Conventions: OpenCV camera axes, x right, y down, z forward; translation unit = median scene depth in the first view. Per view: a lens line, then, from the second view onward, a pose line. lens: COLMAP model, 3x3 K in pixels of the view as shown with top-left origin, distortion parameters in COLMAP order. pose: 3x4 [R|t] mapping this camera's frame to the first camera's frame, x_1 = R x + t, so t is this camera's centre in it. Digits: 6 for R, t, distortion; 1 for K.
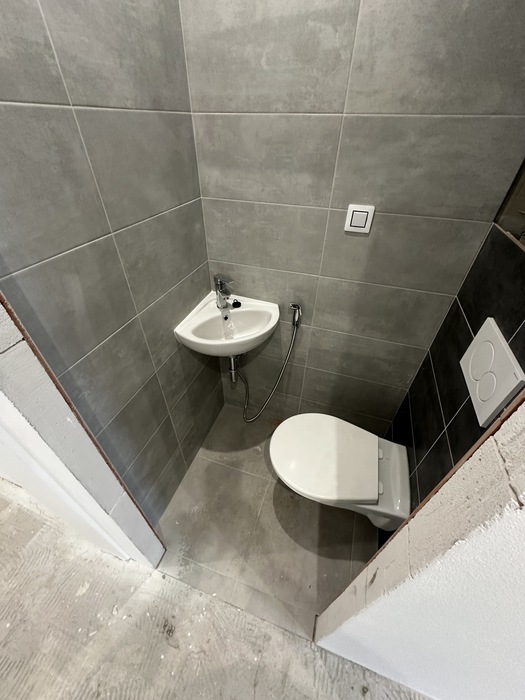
lens RADIAL K [[277.9, 0, 261.6], [0, 277.9, 351.1], [0, 0, 1]] dist [-0.003006, 0.000919]
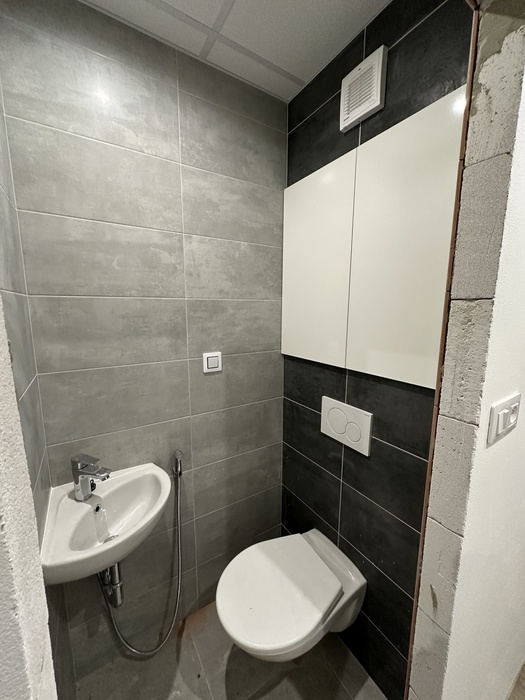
lens RADIAL K [[277.9, 0, 261.6], [0, 277.9, 350.2], [0, 0, 1]] dist [-0.003006, 0.000919]
pose [[0.629360, -0.127937, 0.766510, -0.476669], [0.499994, 0.821749, -0.273375, -0.059214], [-0.594904, 0.555302, 0.581144, 0.092471]]
